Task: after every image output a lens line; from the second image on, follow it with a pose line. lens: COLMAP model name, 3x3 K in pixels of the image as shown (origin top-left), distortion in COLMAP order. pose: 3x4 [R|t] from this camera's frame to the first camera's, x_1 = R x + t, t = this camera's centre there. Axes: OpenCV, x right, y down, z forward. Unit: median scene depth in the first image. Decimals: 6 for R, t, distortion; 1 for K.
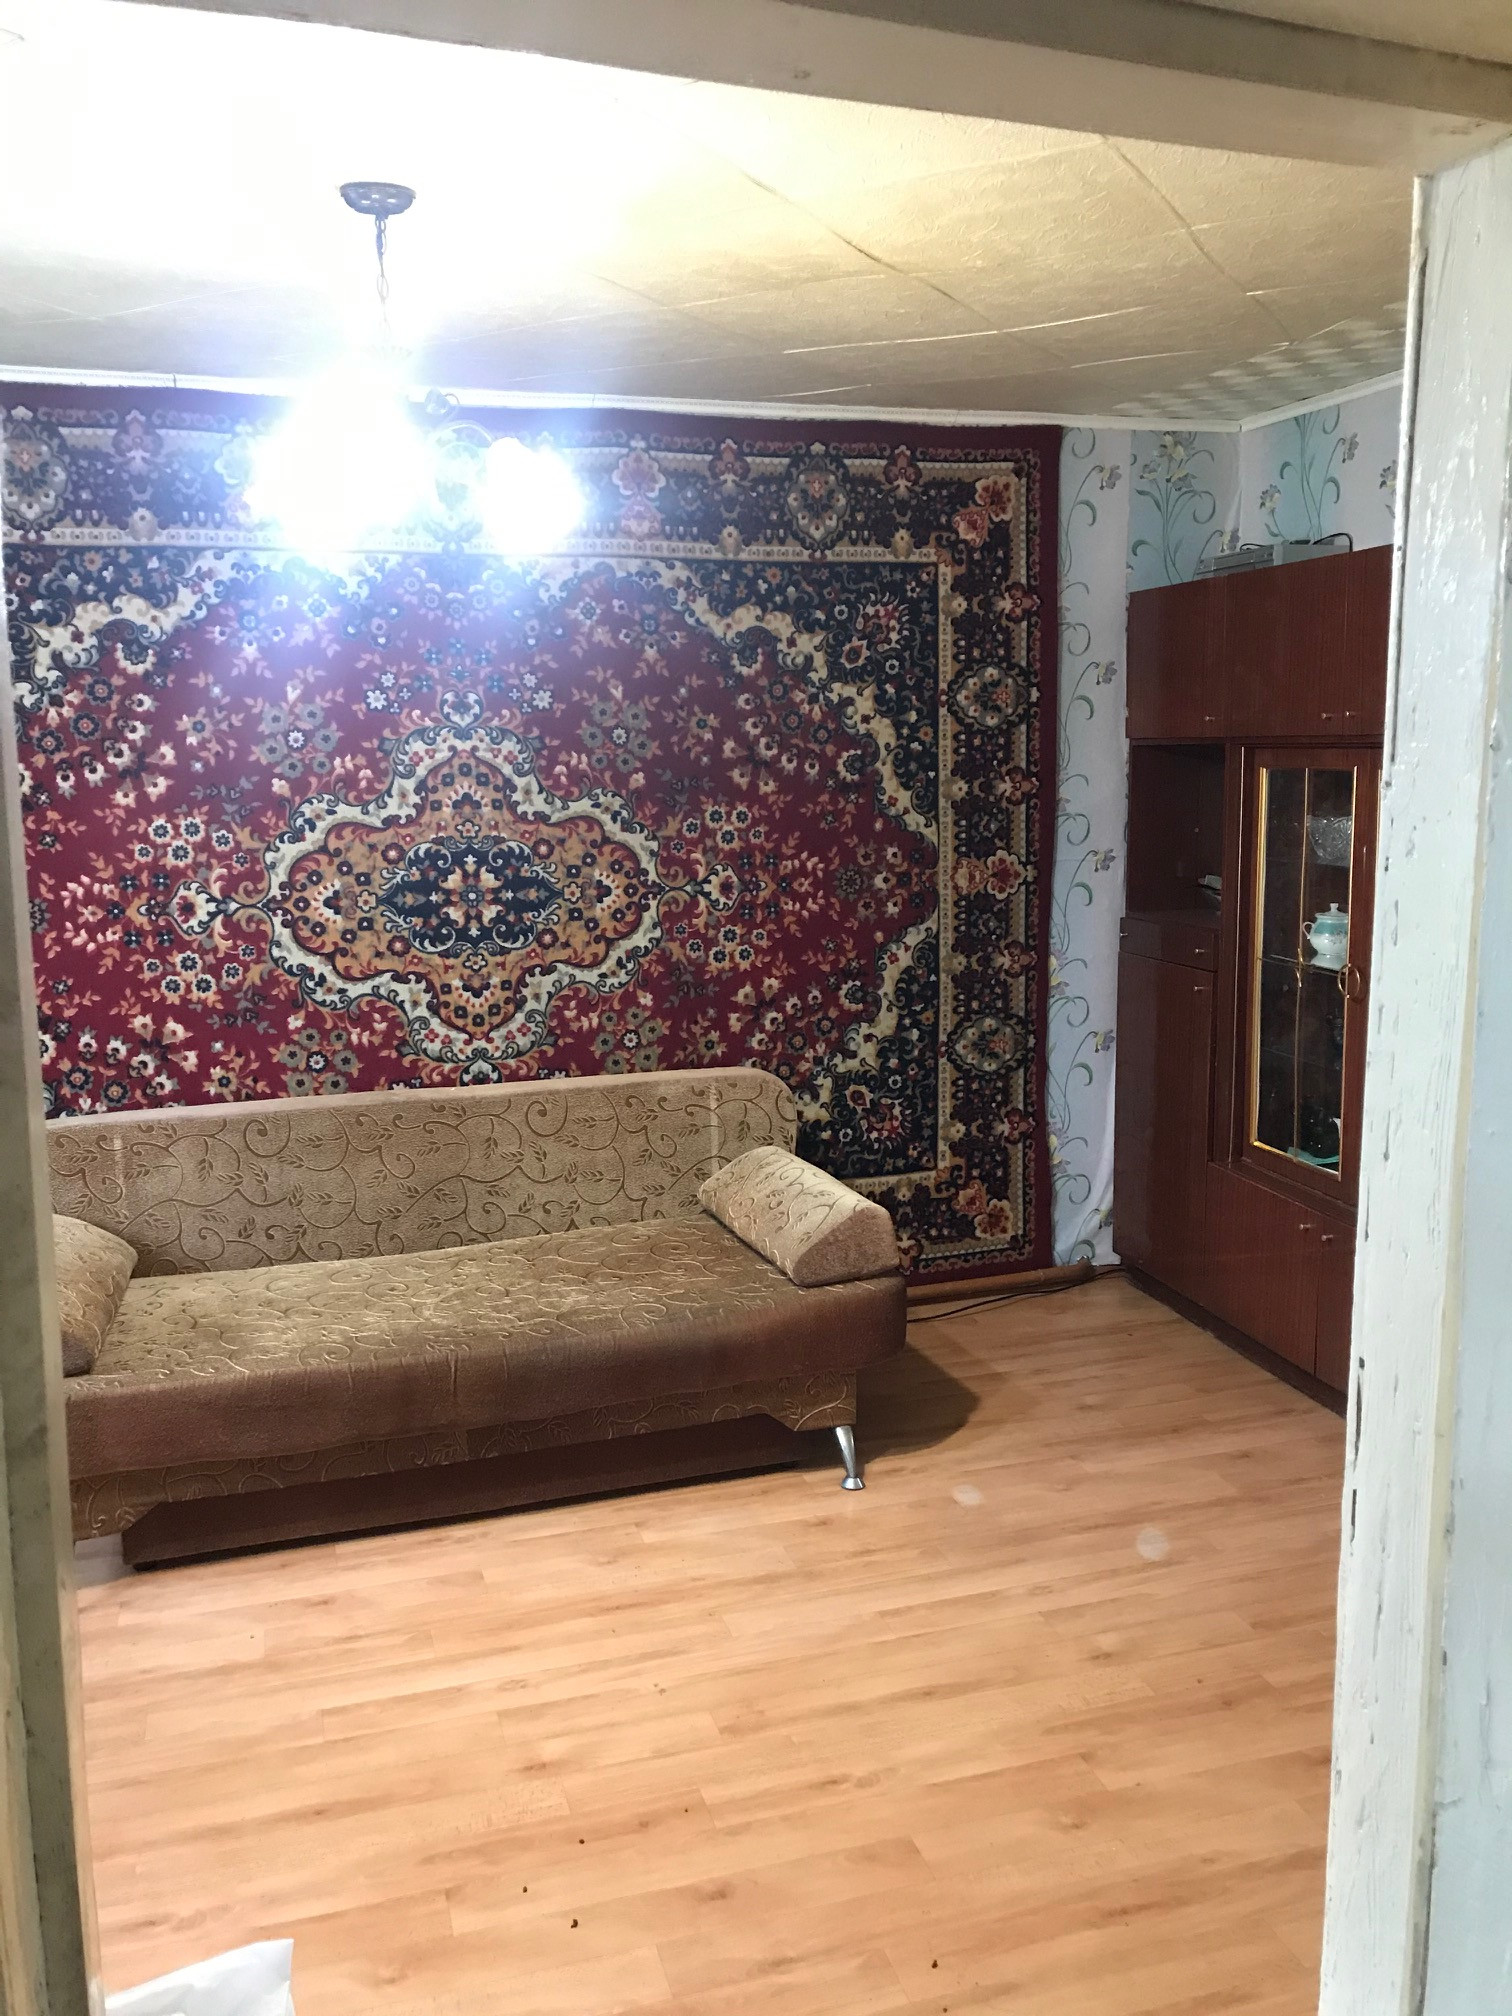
lens RADIAL K [[1630.6, 0, 780.6], [0, 1630.6, 1015.0], [0, 0, 1]] dist [0.040494, -0.047698]
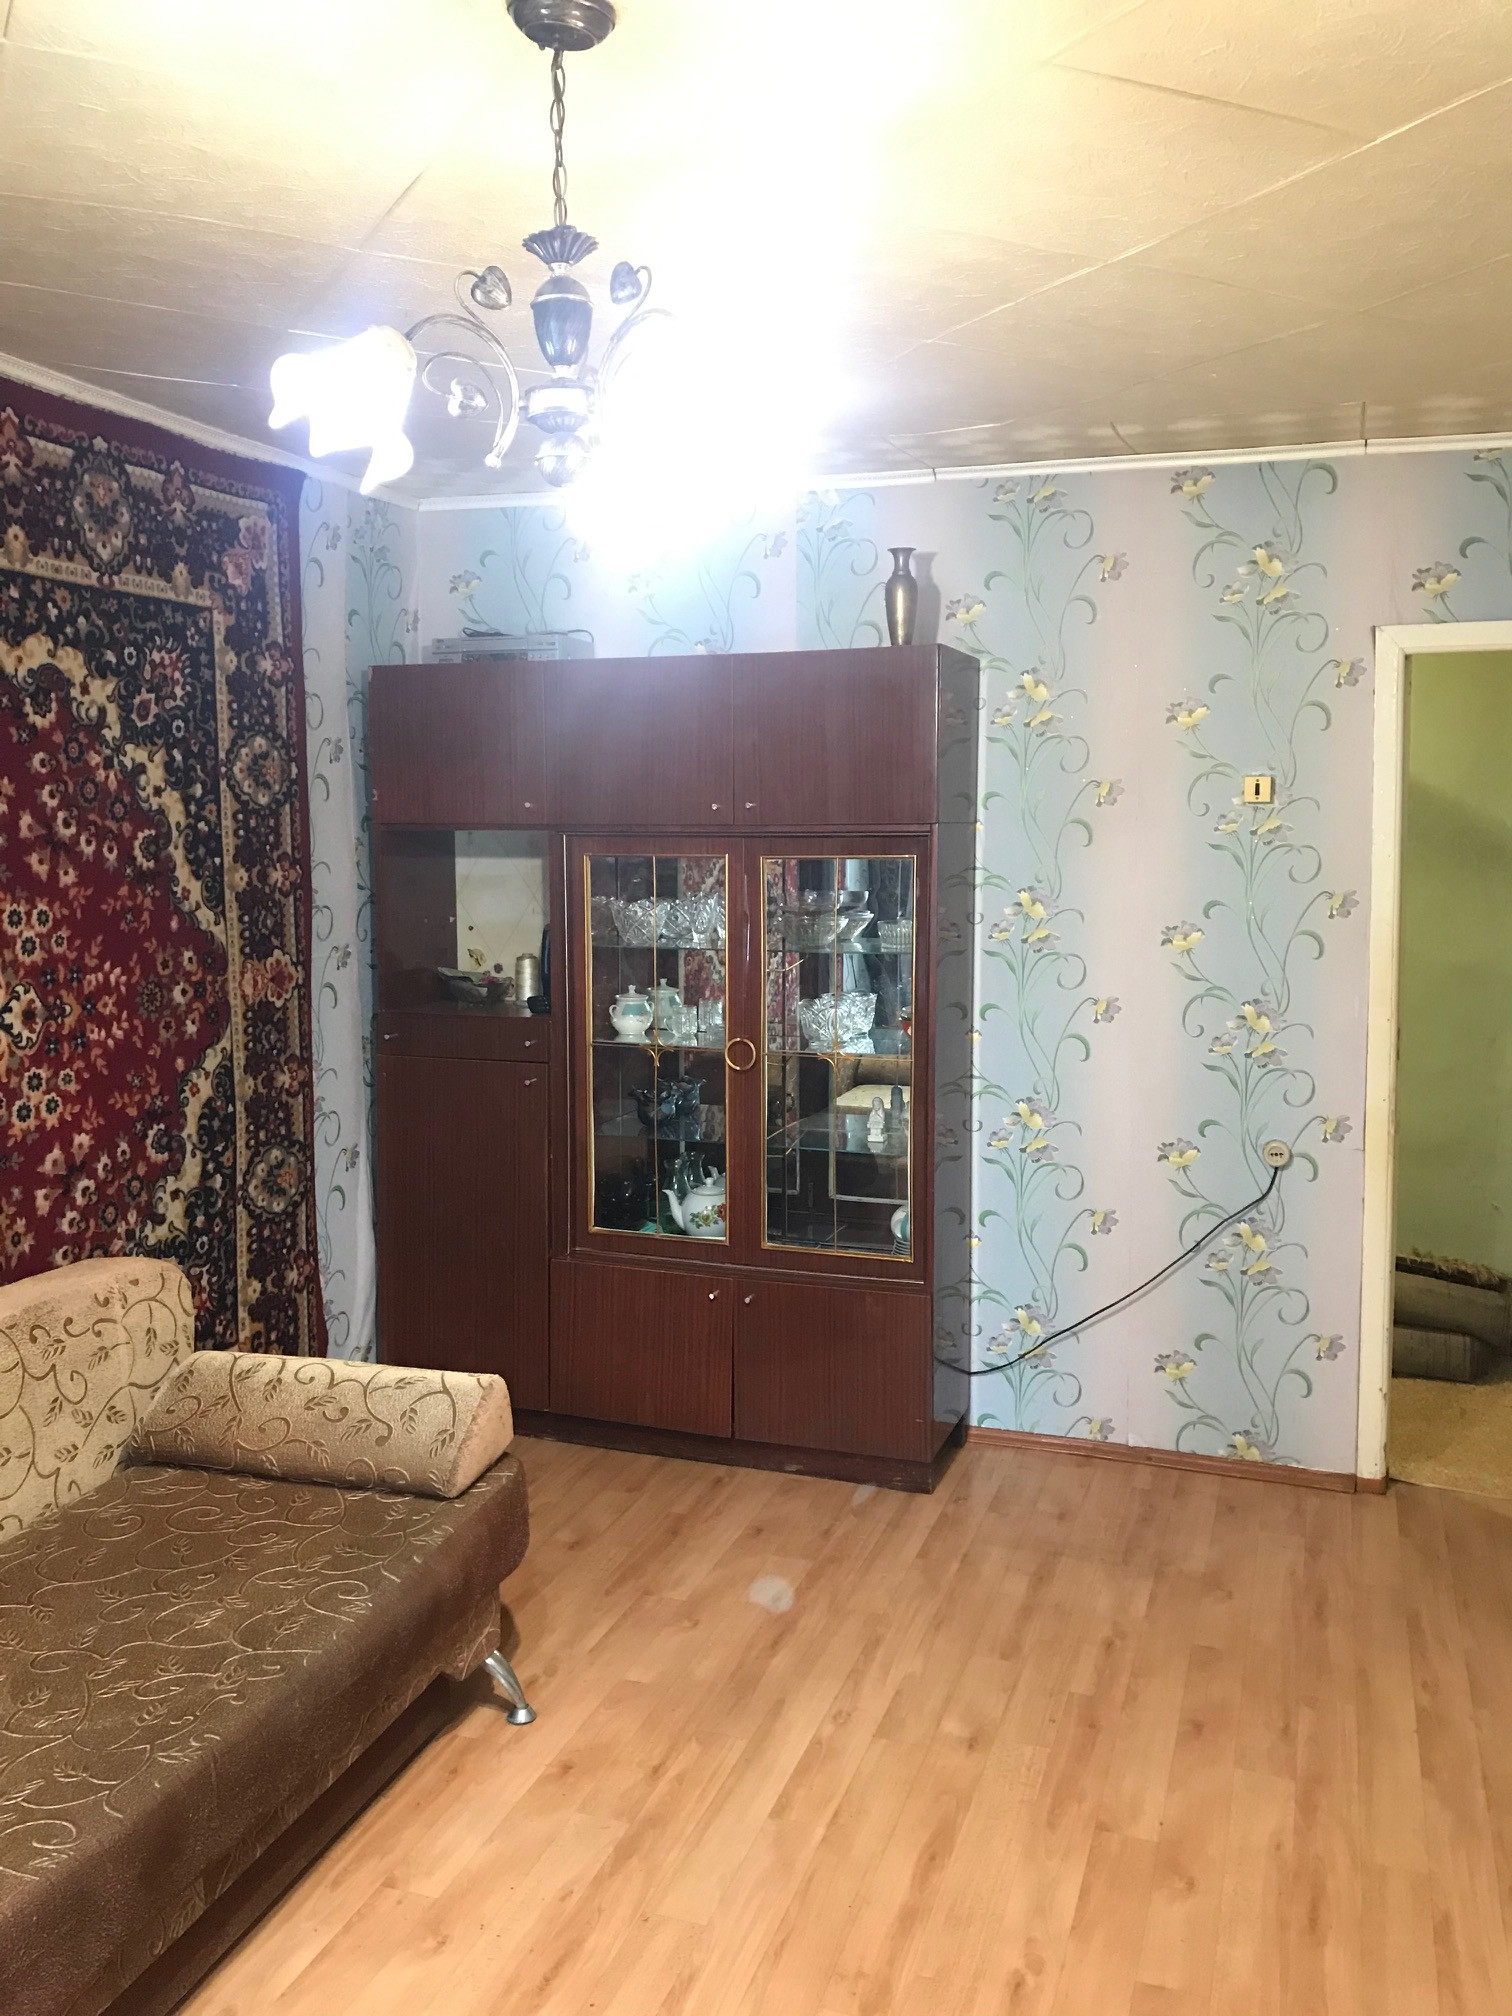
lens RADIAL K [[1630.6, 0, 770.4], [0, 1630.6, 994.7], [0, 0, 1]] dist [0.040494, -0.047698]
pose [[0.596836, -0.068876, 0.799402, -0.414246], [0.125813, 0.992018, -0.008461, -0.039931], [-0.792438, 0.105625, 0.600737, 0.299694]]
